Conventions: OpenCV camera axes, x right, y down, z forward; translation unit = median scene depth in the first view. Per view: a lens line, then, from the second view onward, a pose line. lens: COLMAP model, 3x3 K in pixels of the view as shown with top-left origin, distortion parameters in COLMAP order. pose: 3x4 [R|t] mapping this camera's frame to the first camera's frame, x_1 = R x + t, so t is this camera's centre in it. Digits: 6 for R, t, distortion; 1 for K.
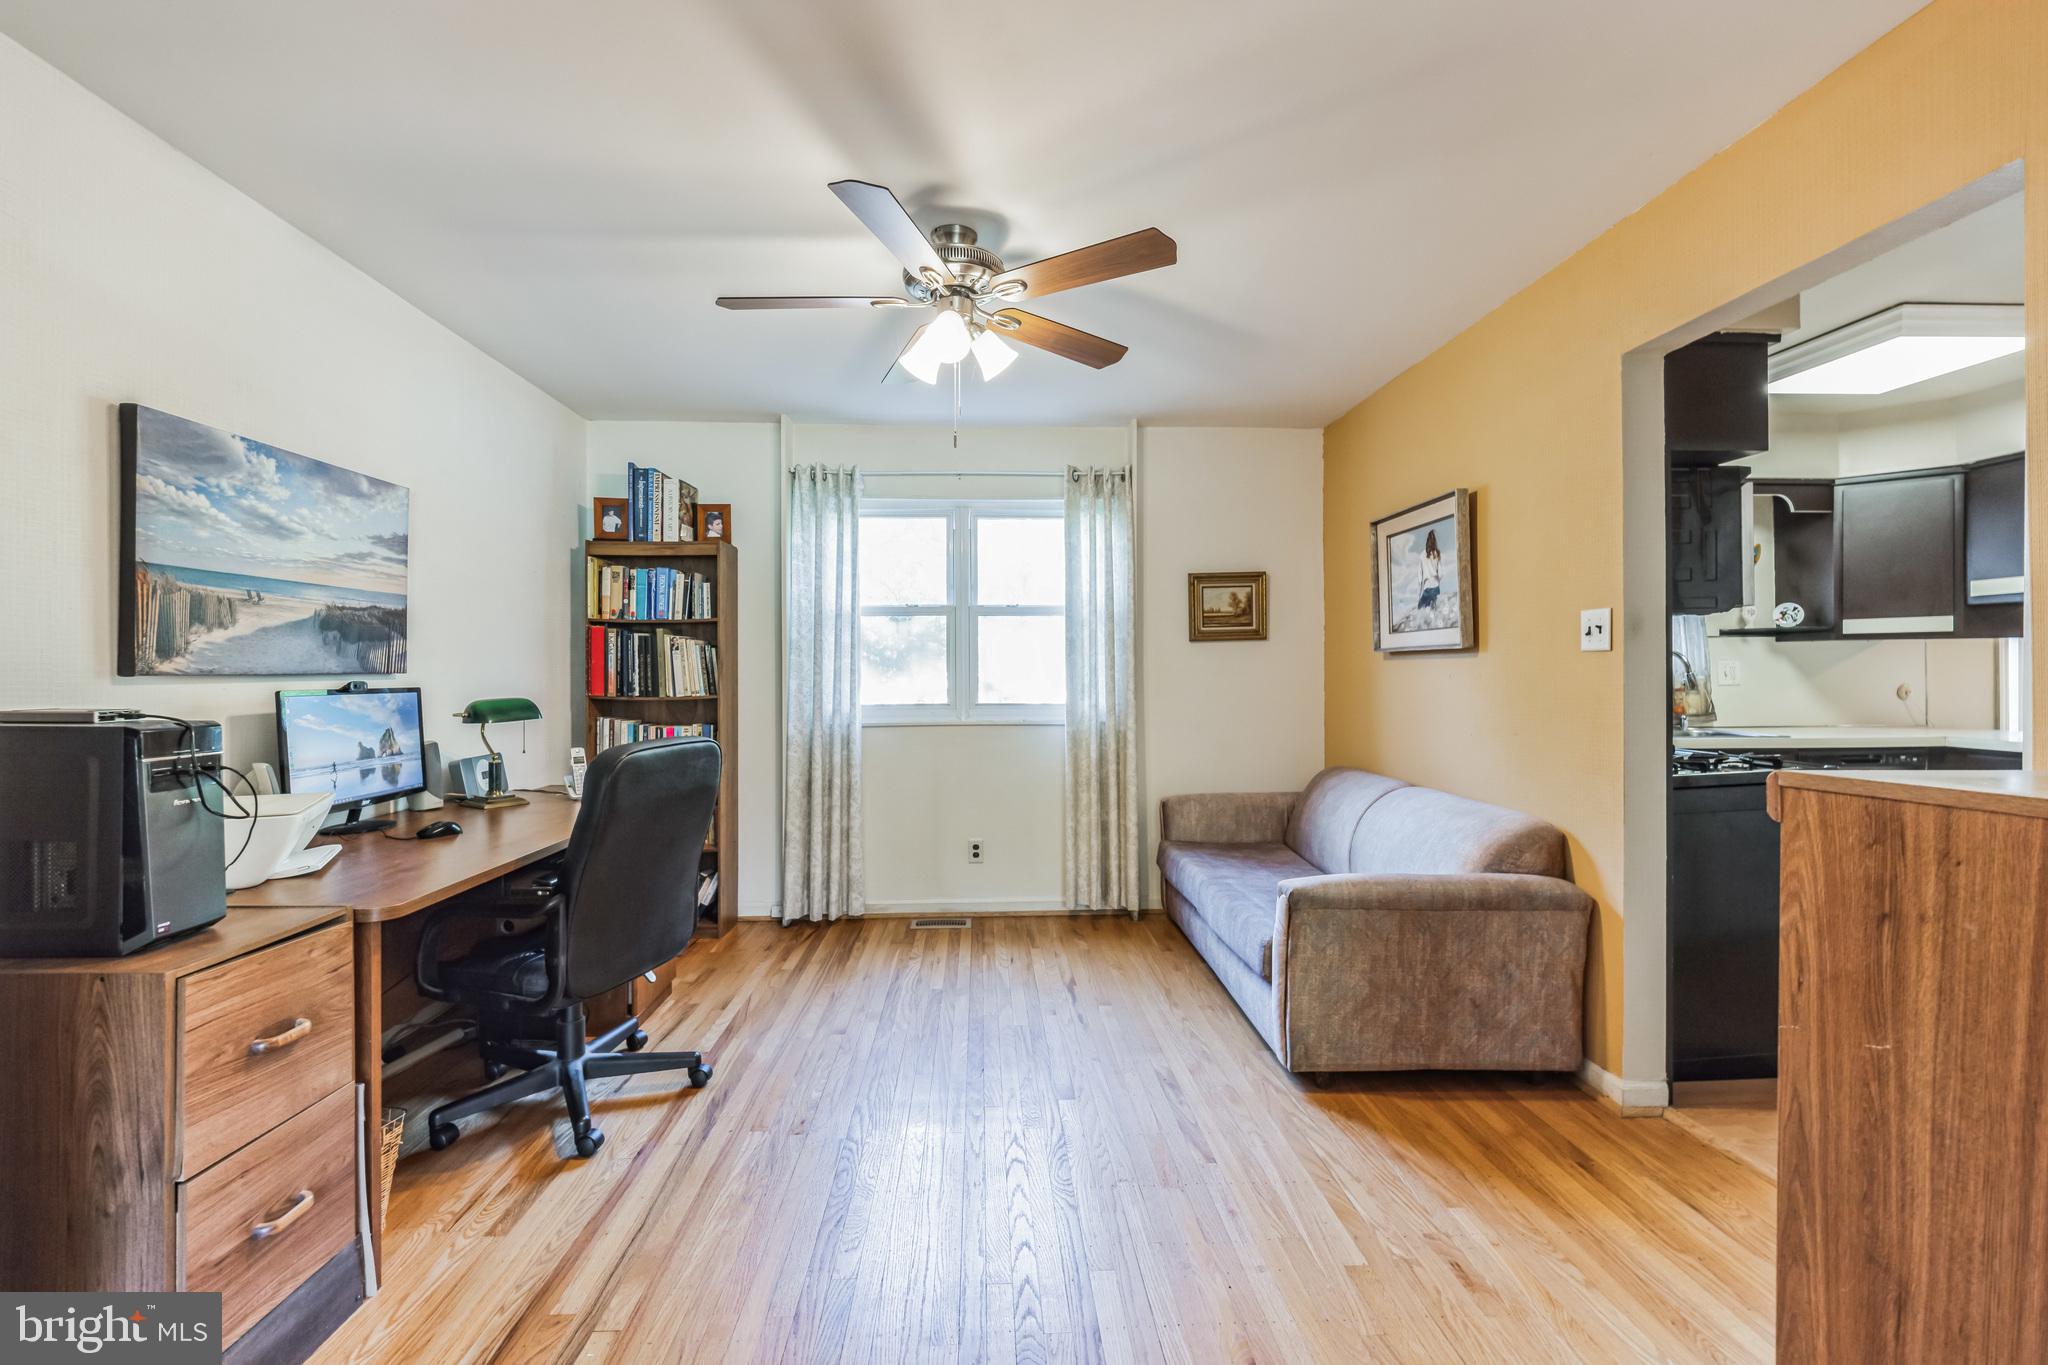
lens RADIAL K [[864.2, 0, 1024.4], [0, 864.2, 676.0], [0, 0, 1]] dist [0.001618, 0.000387]
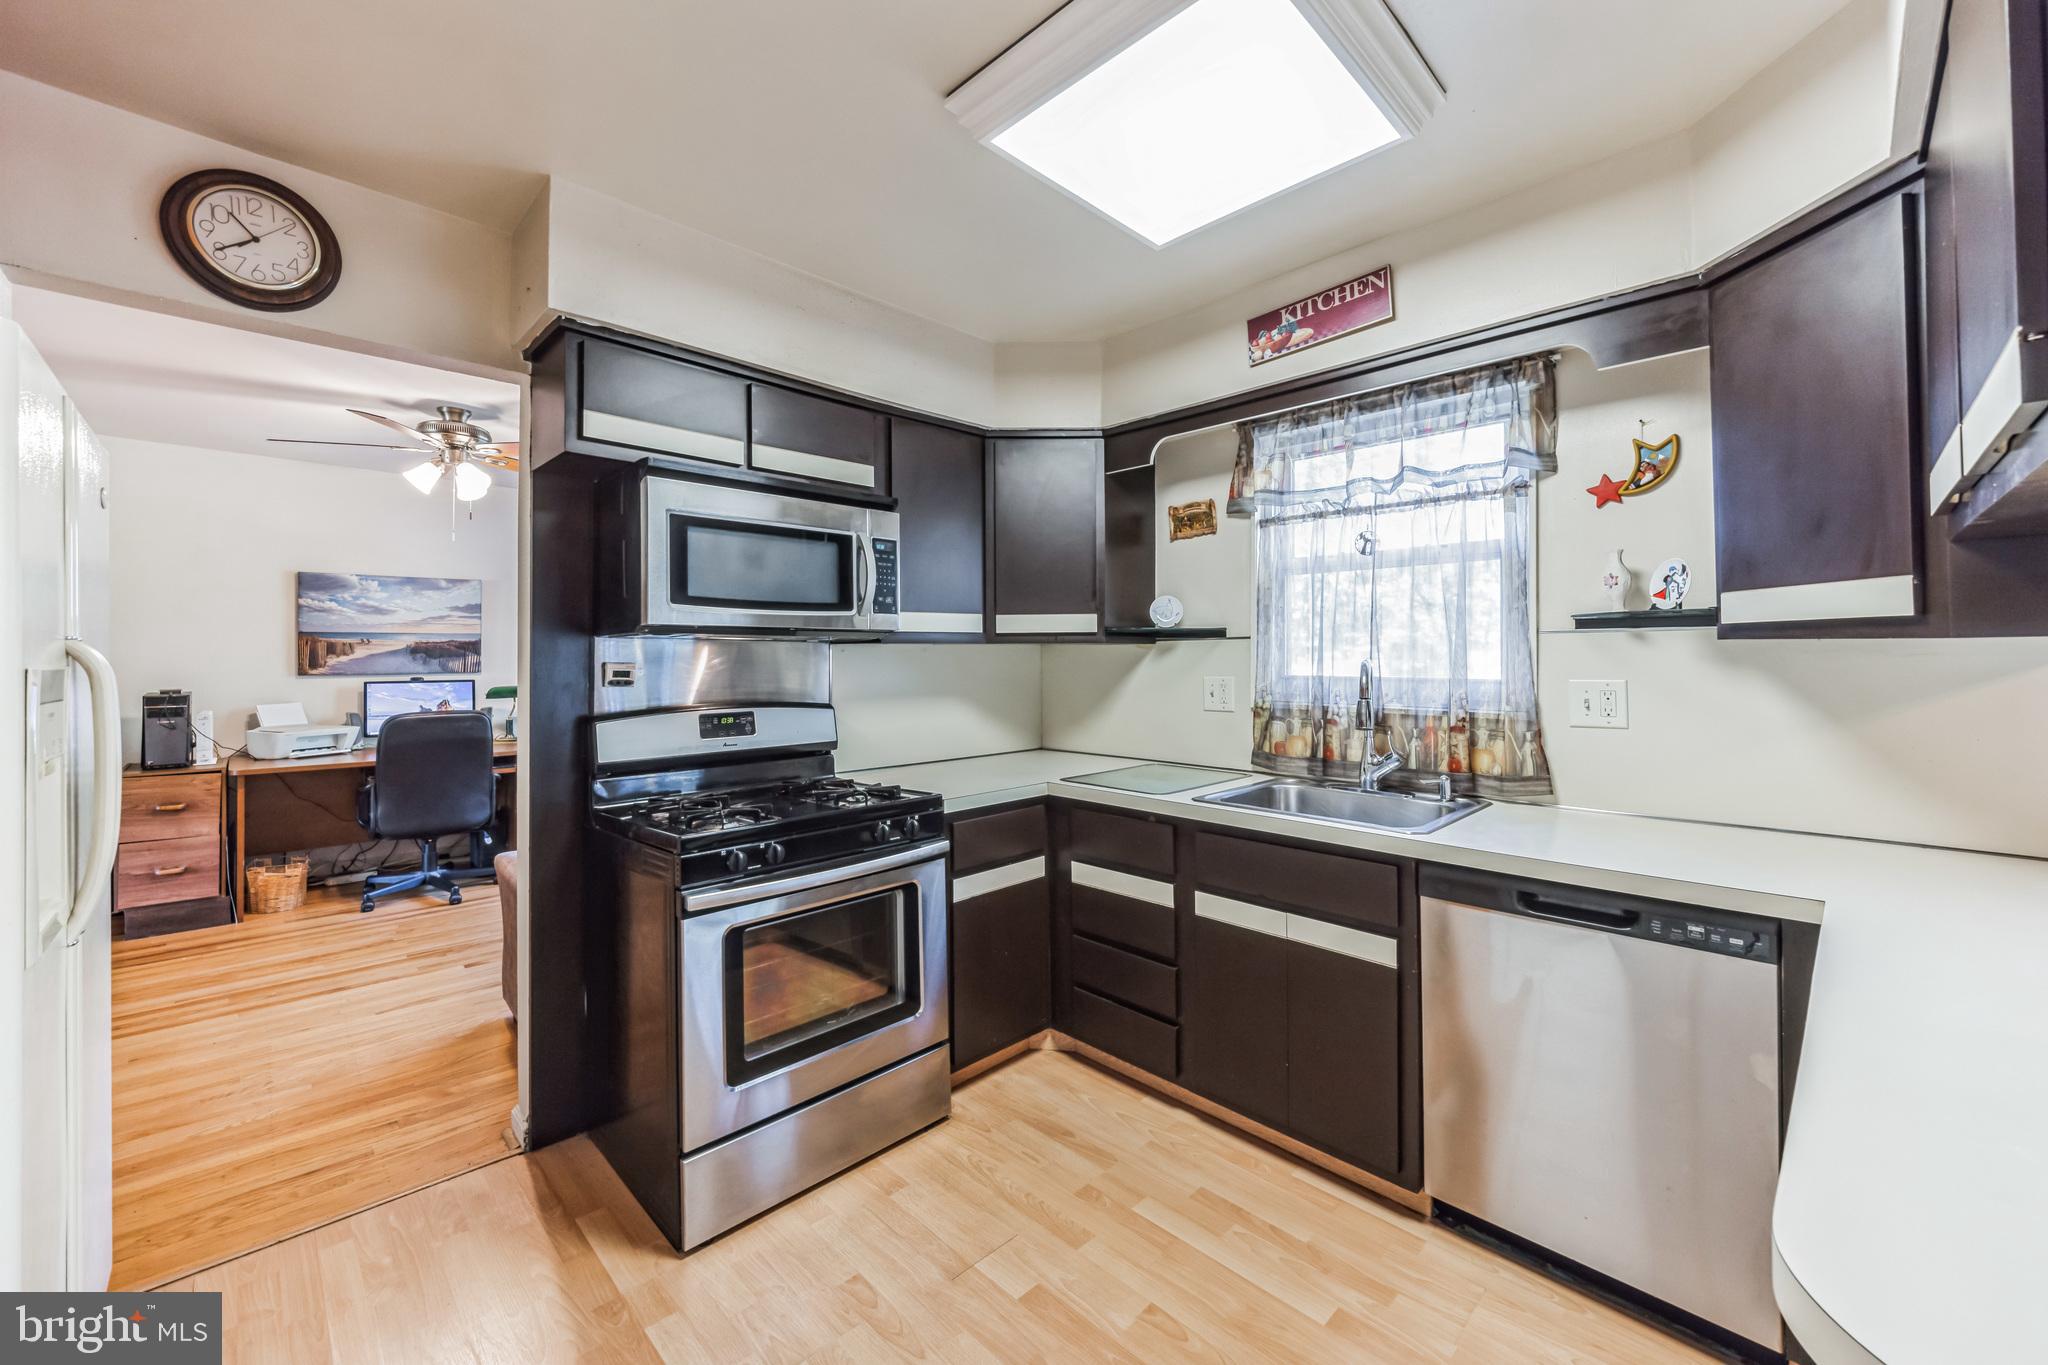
lens RADIAL K [[799.3, 0, 994.4], [0, 799.3, 646.7], [0, 0, 1]] dist [-0.001315, -0.000148]
pose [[0.656925, -0.005338, -0.753937, 1.069992], [-0.003096, 0.999947, -0.009777, -0.034783], [0.753950, 0.008757, 0.656874, 0.494124]]
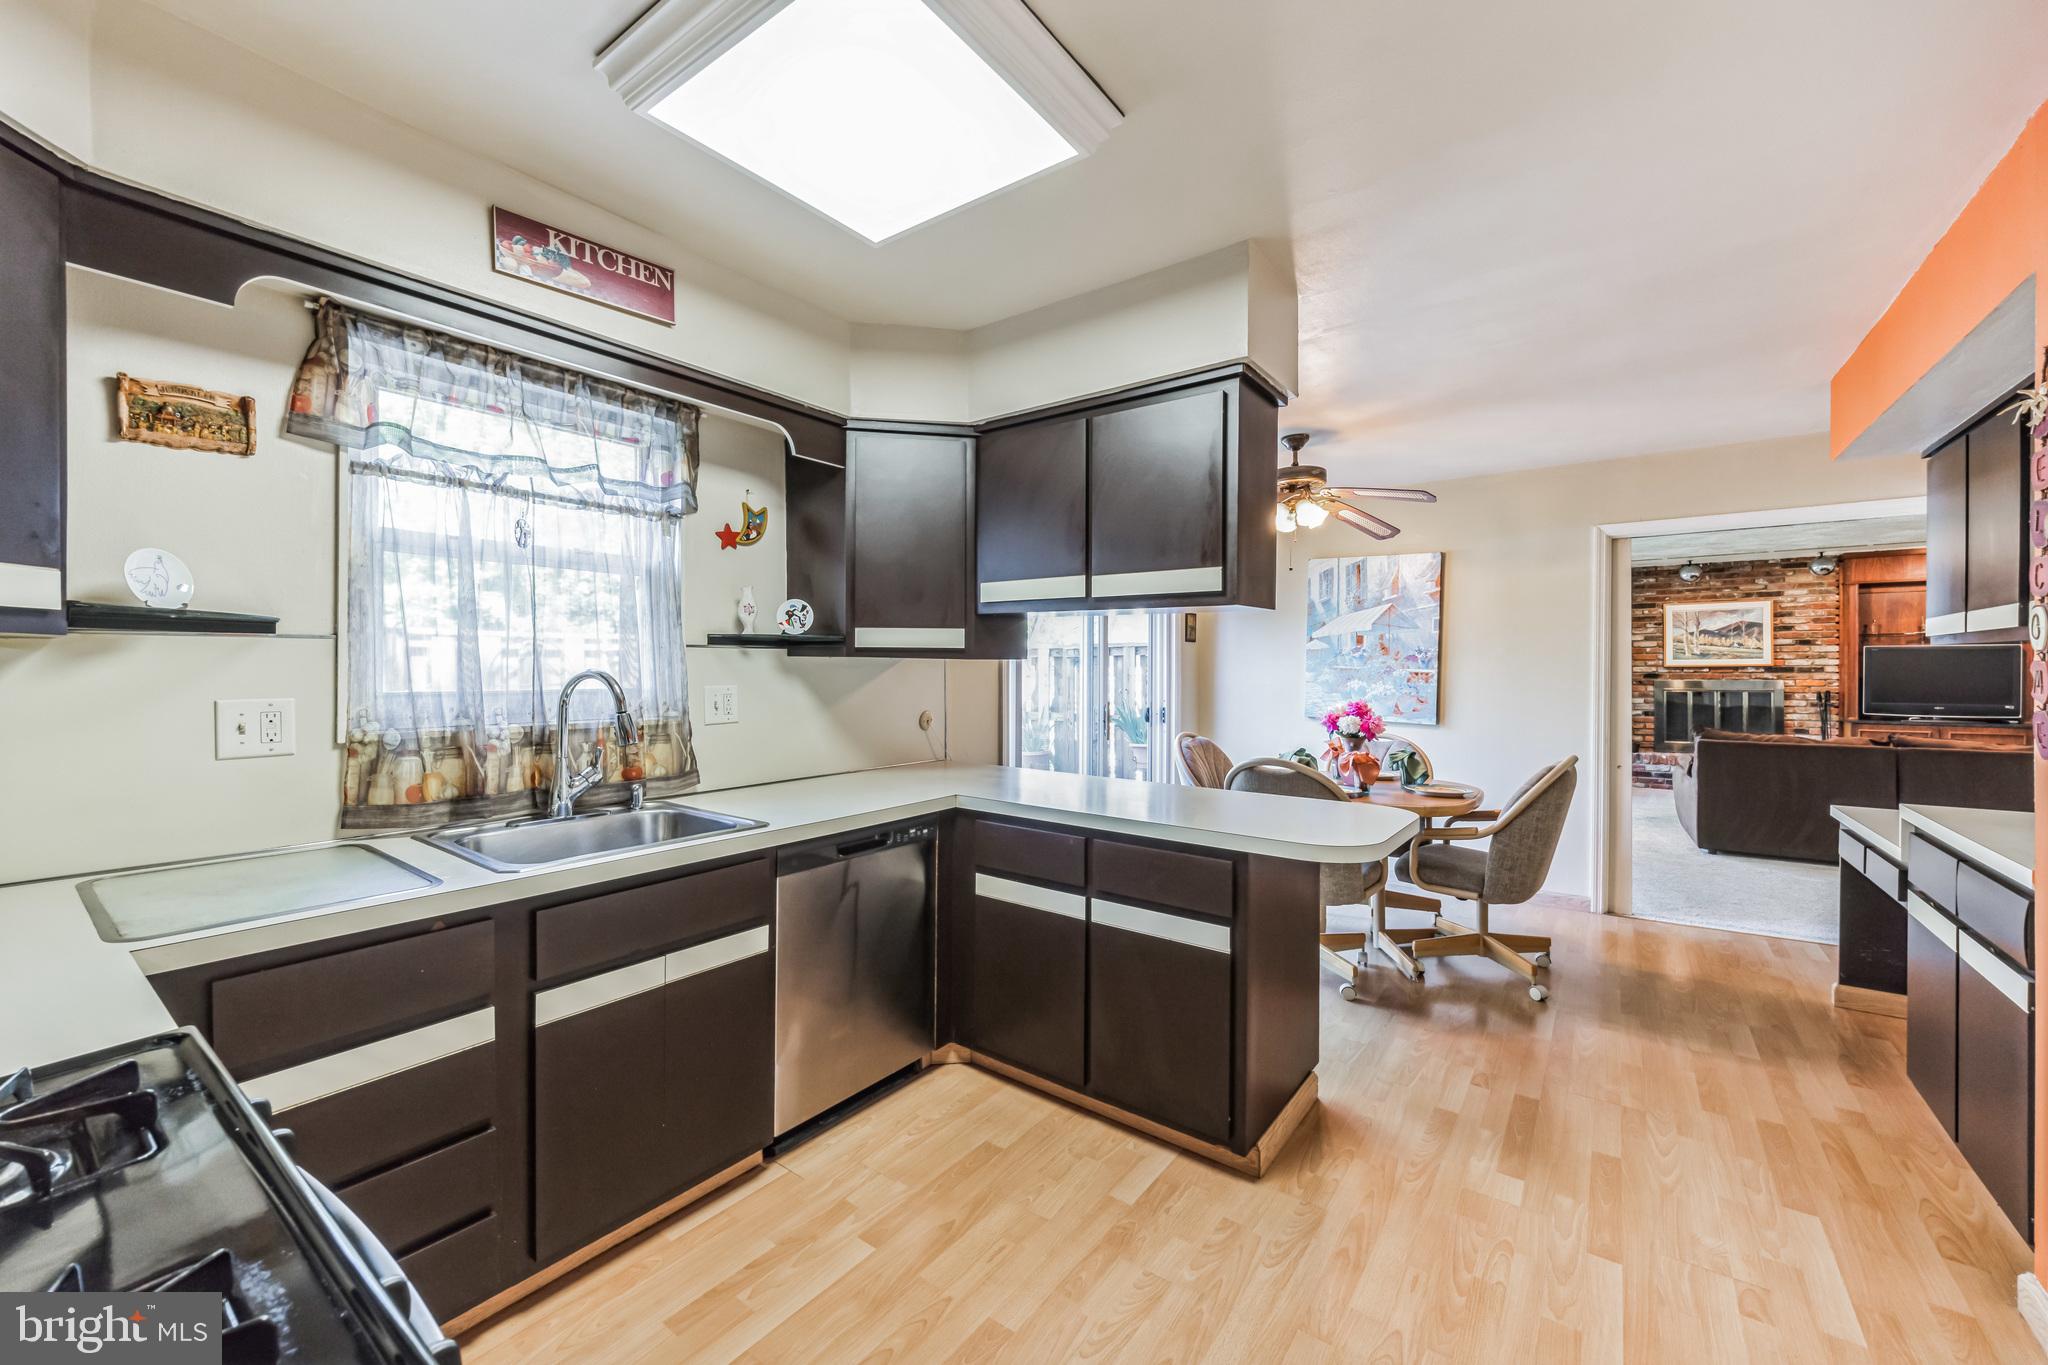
lens RADIAL K [[799.3, 0, 1027.3], [0, 799.3, 670.5], [0, 0, 1]] dist [-0.001315, -0.000148]
pose [[0.631490, 0.005494, 0.775365, 0.577039], [-0.007727, 0.999970, -0.000792, -0.033580], [-0.775346, -0.005491, 0.631513, 0.526720]]
